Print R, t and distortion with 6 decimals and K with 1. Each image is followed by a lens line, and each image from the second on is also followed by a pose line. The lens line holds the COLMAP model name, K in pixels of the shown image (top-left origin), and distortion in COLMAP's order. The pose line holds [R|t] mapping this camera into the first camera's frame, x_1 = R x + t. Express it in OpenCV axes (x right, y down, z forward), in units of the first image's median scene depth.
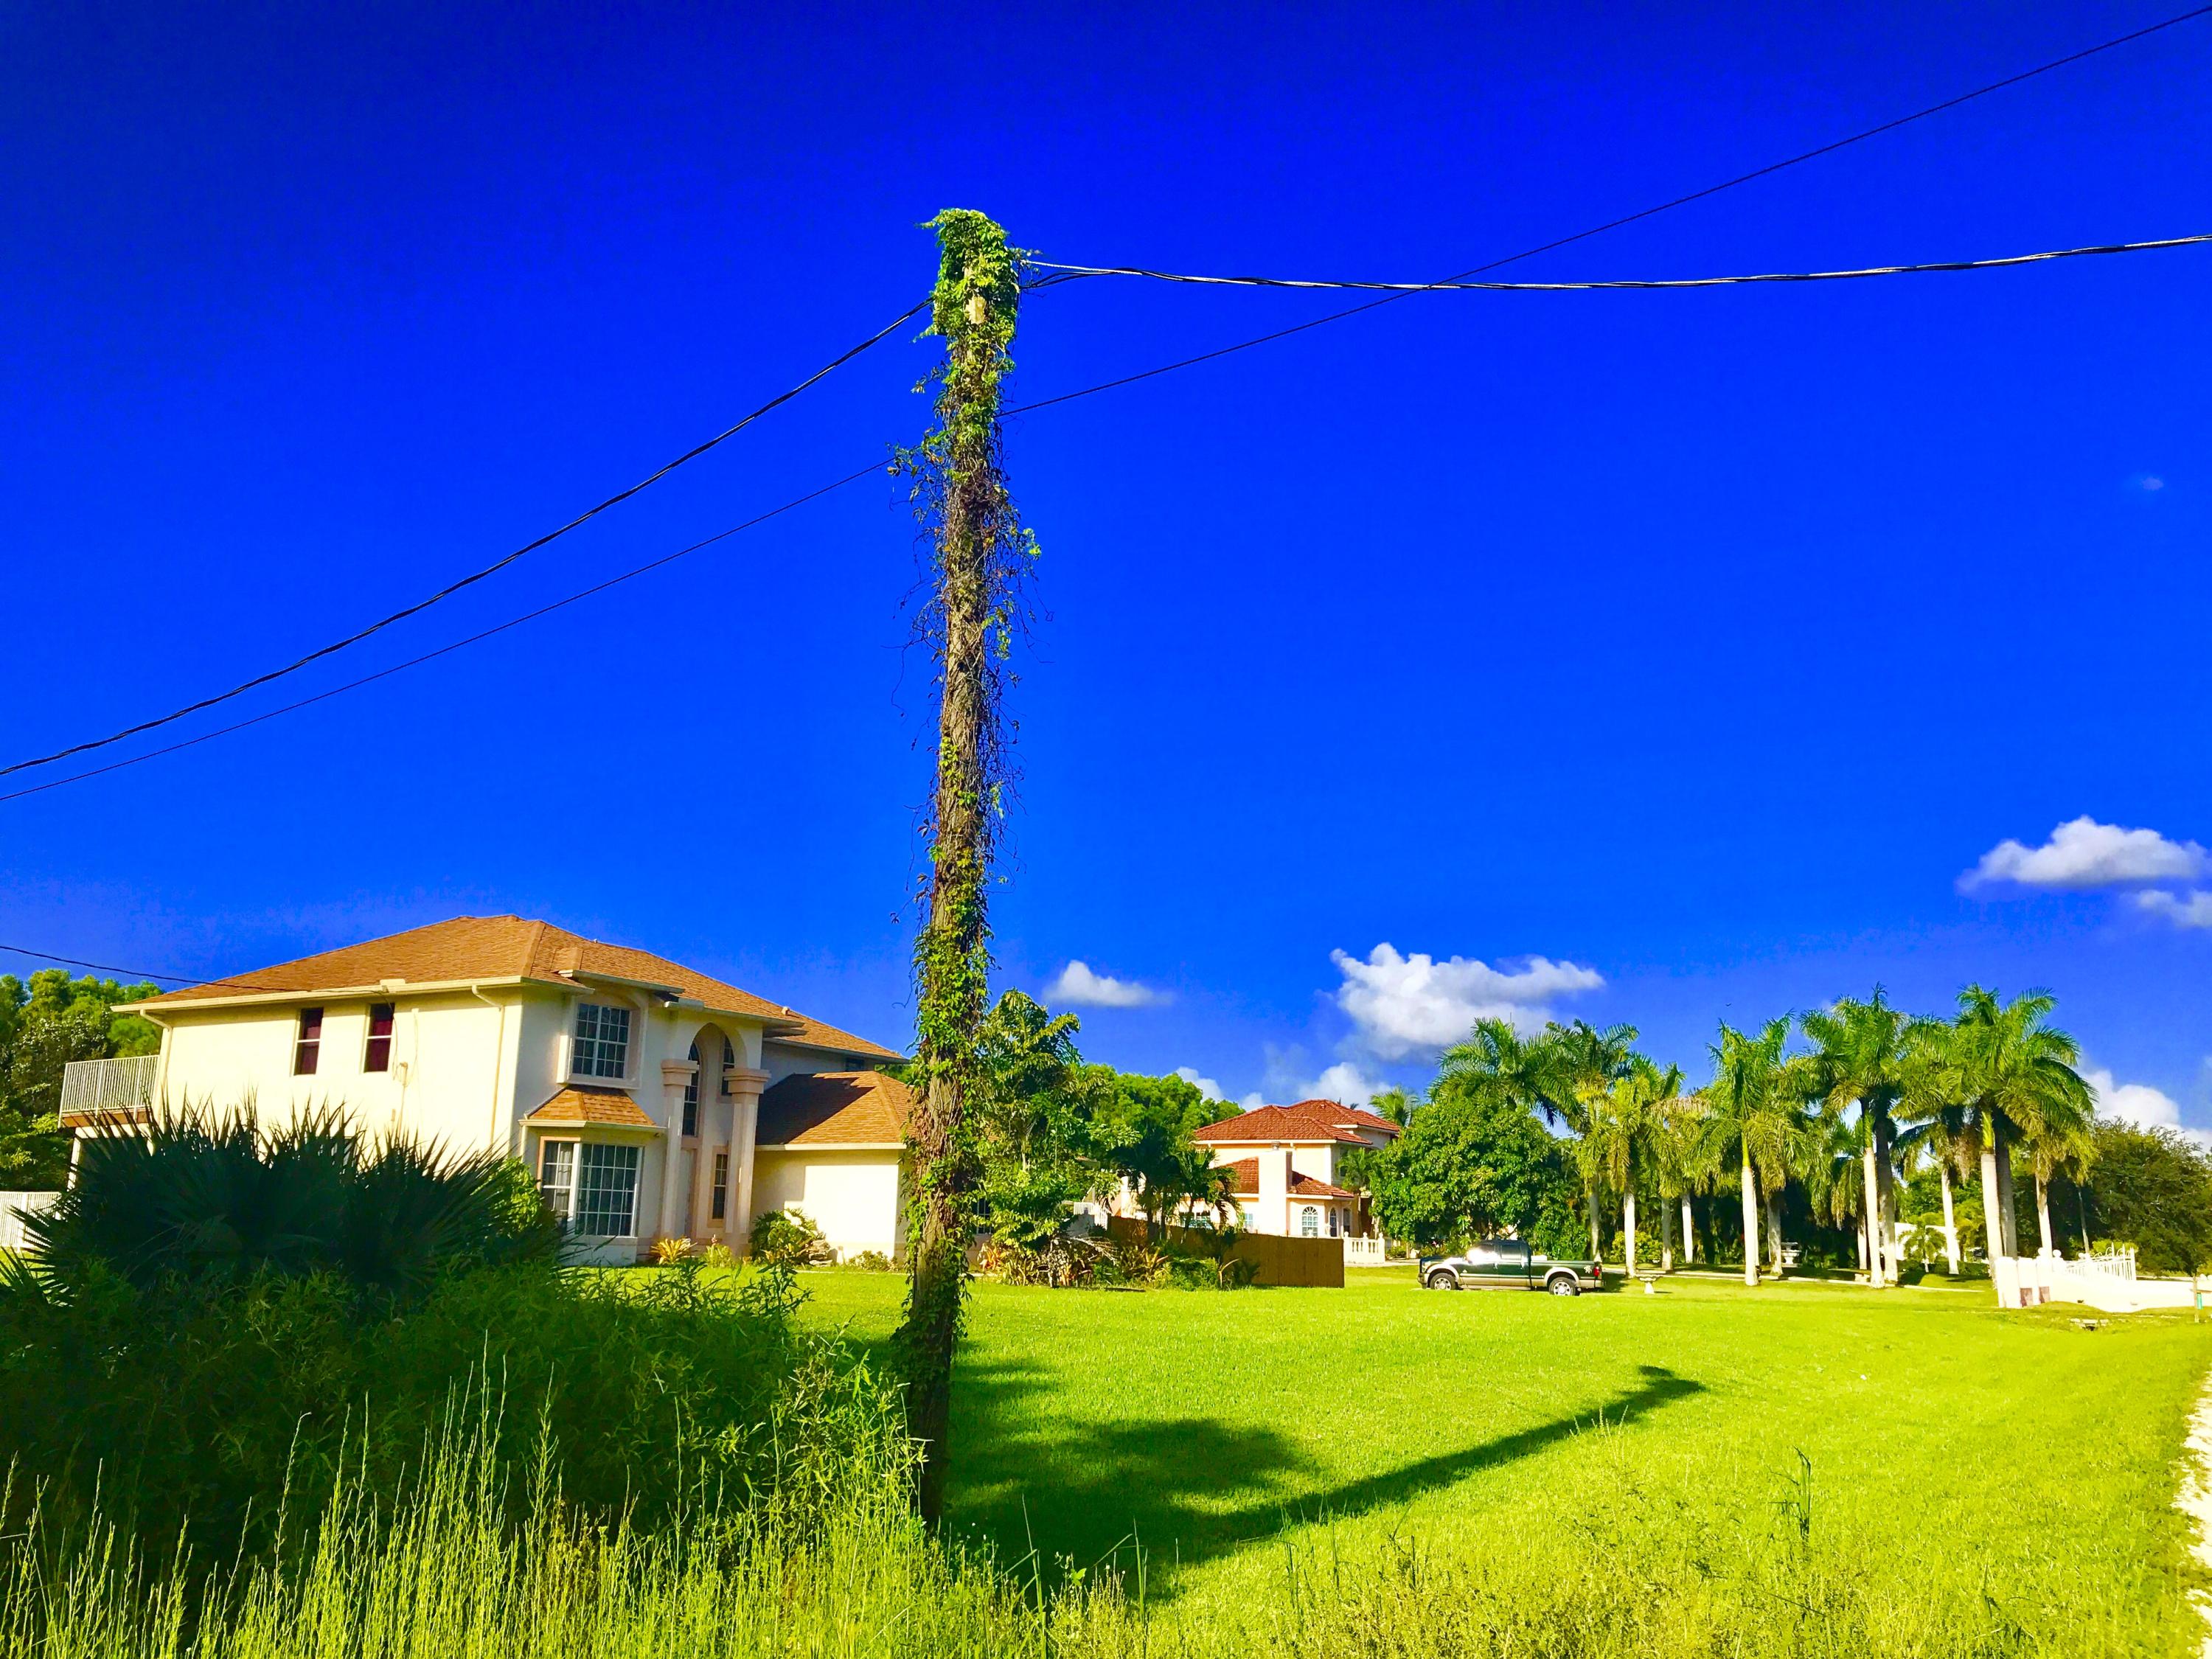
lens RADIAL K [[1849.0, 0, 1084.2], [0, 1849.0, 782.2], [0, 0, 1]] dist [0.050687, -0.042178]
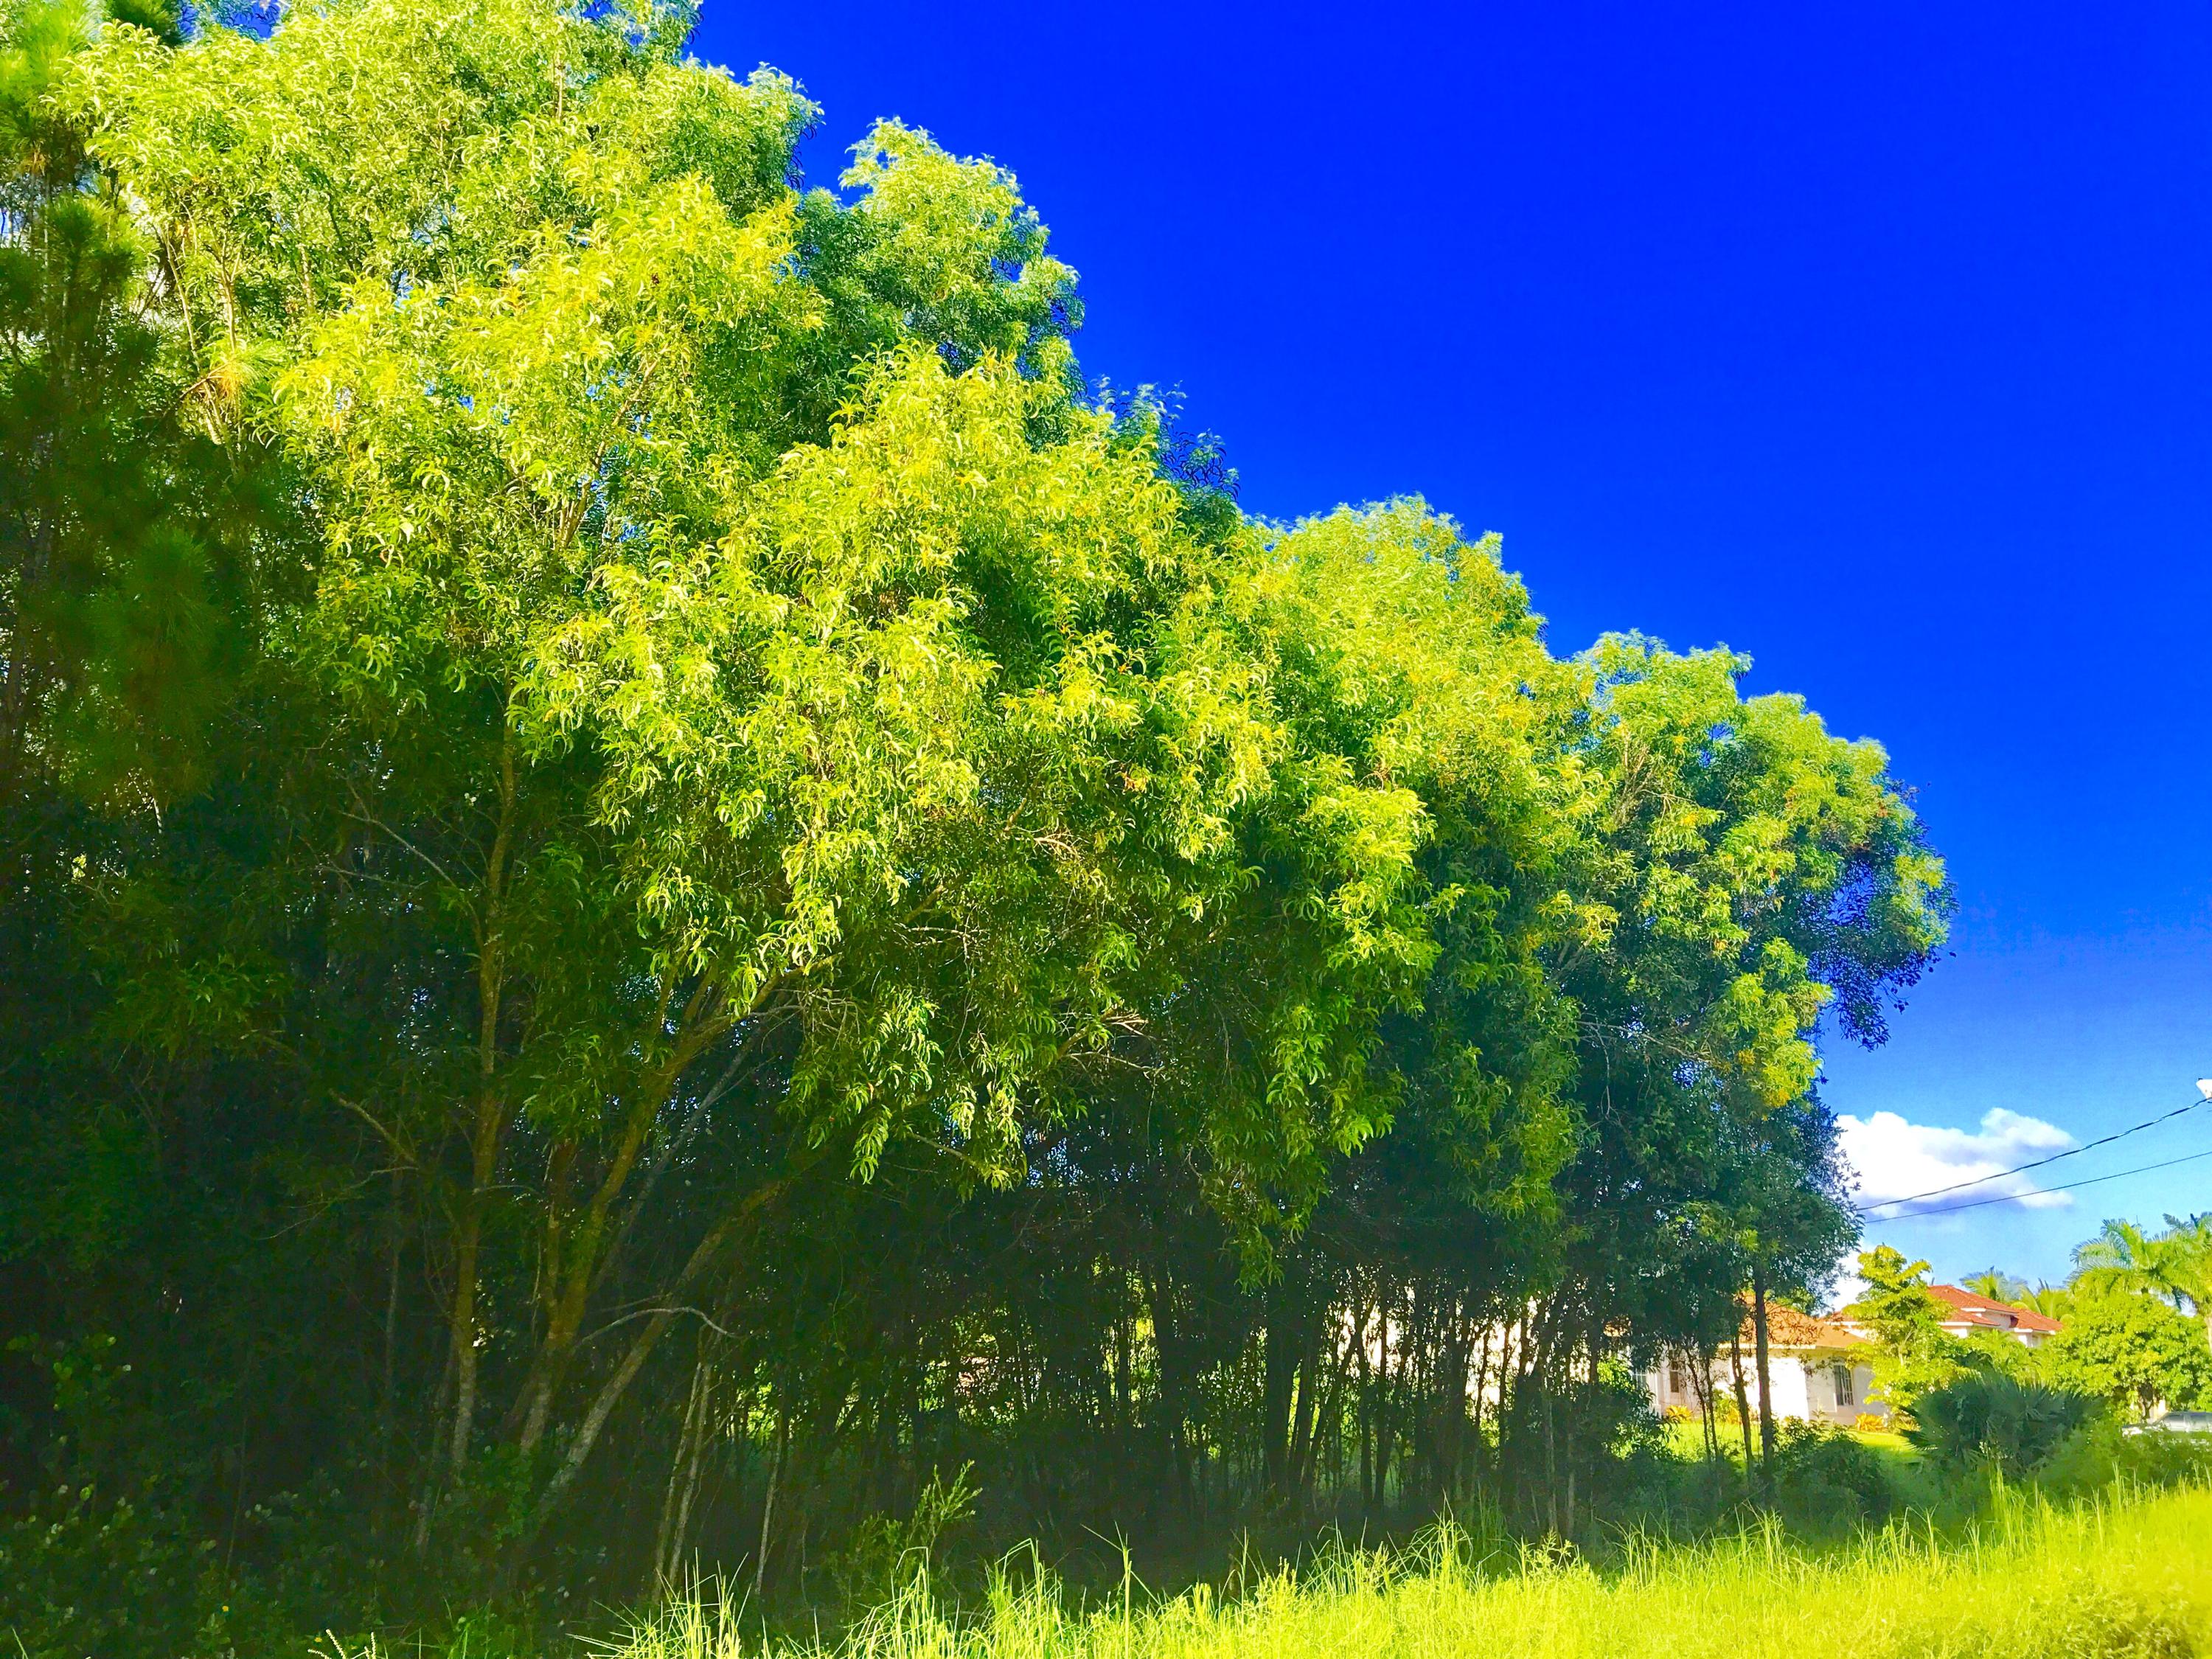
lens RADIAL K [[1849.0, 0, 1088.2], [0, 1849.0, 828.7], [0, 0, 1]] dist [0.050687, -0.042178]
pose [[0.976282, -0.058240, -0.208520, -0.194789], [0.046048, 0.996959, -0.062860, -0.093730], [0.211547, 0.051767, 0.975996, -0.384421]]
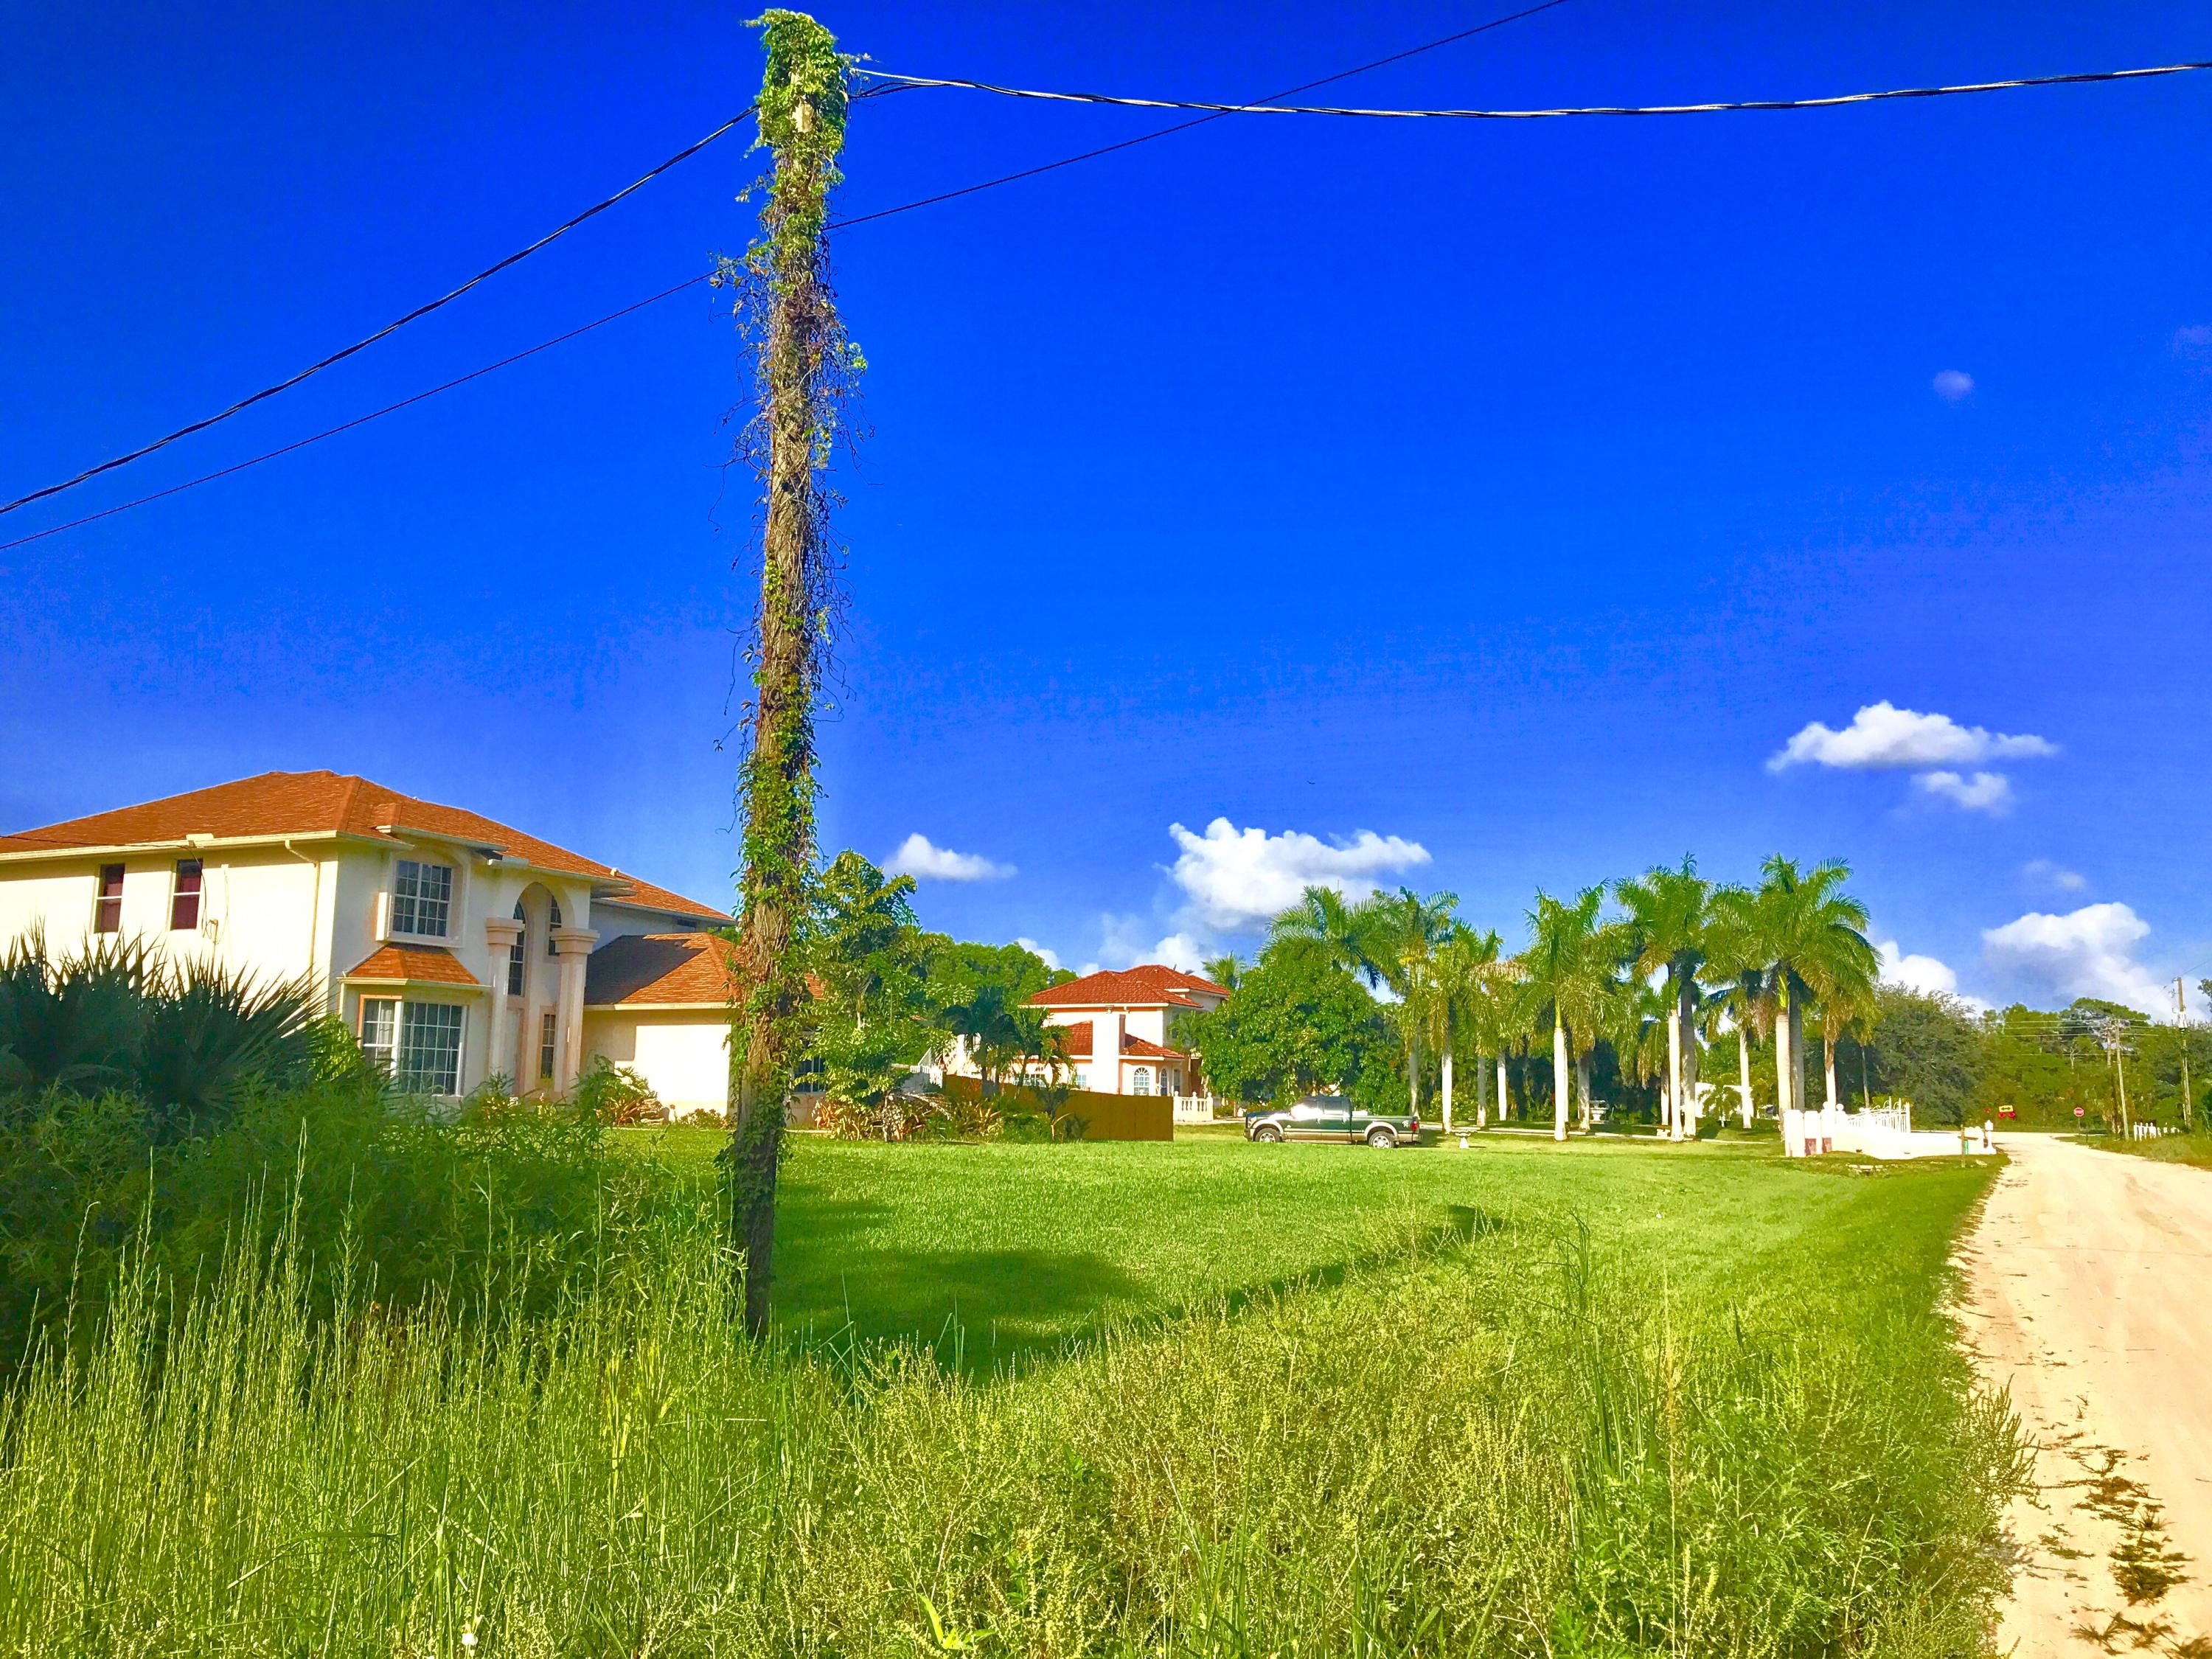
lens RADIAL K [[1849.0, 0, 1082.6], [0, 1849.0, 785.6], [0, 0, 1]] dist [0.050687, -0.042178]
pose [[0.996362, 0.006454, 0.084973, 0.001942], [-0.012075, 0.997760, 0.065798, 0.007751], [-0.084358, -0.066585, 0.994208, 0.000344]]
